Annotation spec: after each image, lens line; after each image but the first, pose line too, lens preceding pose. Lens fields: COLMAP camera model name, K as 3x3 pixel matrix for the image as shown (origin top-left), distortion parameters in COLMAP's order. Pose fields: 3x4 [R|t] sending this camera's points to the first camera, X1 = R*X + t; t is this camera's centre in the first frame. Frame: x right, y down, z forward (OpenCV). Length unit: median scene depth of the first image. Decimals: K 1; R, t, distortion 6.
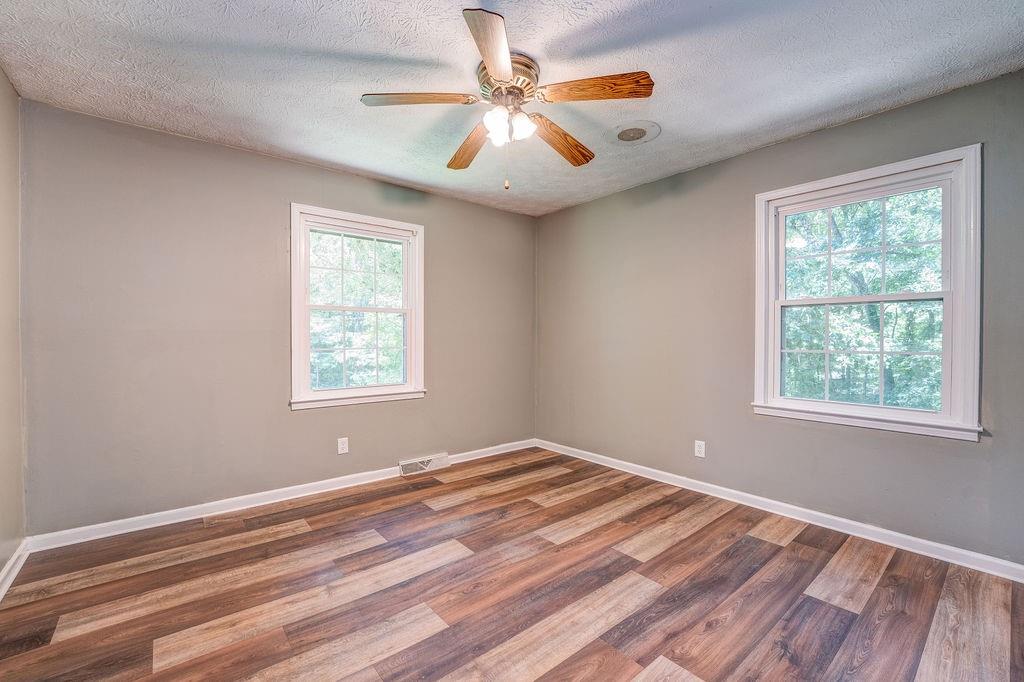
lens RADIAL K [[423.8, 0, 512.9], [0, 423.8, 347.2], [0, 0, 1]] dist [-0.029322, 0.000696]
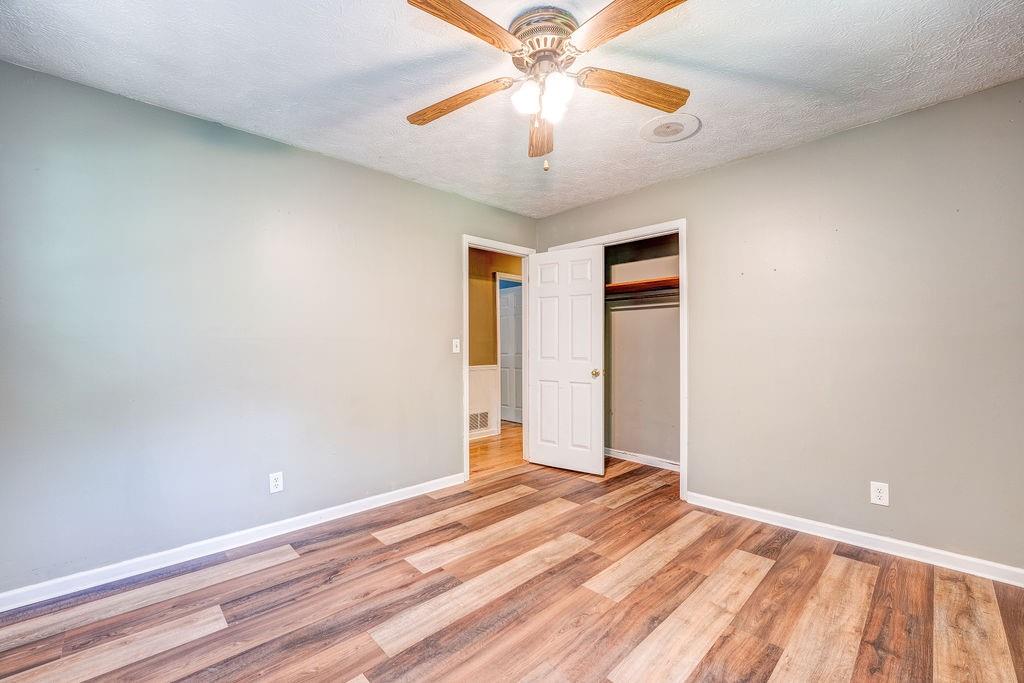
lens RADIAL K [[423.8, 0, 512.9], [0, 423.8, 347.7], [0, 0, 1]] dist [-0.029322, 0.000696]
pose [[-0.997030, 0.001575, -0.076995, 0.131142], [-0.000208, 0.999732, 0.023150, -0.058512], [0.077010, 0.023097, -0.996763, 1.994049]]
